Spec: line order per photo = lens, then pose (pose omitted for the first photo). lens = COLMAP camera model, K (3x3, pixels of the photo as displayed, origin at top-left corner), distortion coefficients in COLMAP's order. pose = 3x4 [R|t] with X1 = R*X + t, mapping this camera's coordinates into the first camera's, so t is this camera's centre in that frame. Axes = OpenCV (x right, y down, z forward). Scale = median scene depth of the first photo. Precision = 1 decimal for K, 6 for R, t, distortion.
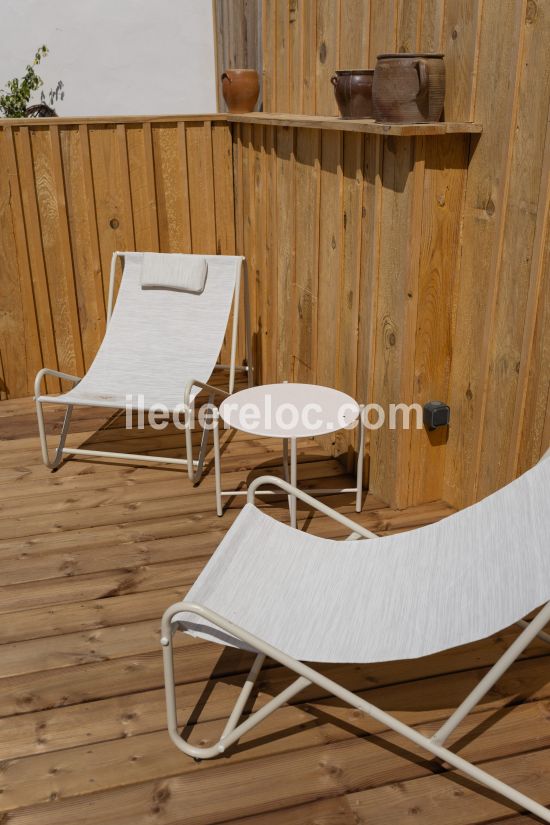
lens RADIAL K [[775.2, 0, 271.4], [0, 775.2, 417.3], [0, 0, 1]] dist [-0.012481, 0.000000]
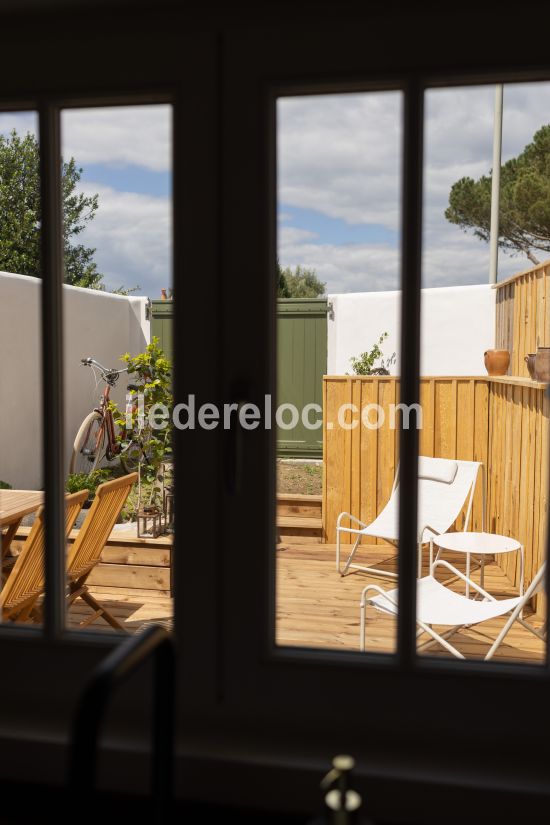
lens RADIAL K [[775.2, 0, 274.7], [0, 775.2, 412.2], [0, 0, 1]] dist [-0.012481, 0.000000]
pose [[0.899633, 0.041666, -0.434655, 0.242476], [-0.178068, 0.943910, -0.278076, 0.186087], [0.398688, 0.327565, 0.856591, -0.482291]]
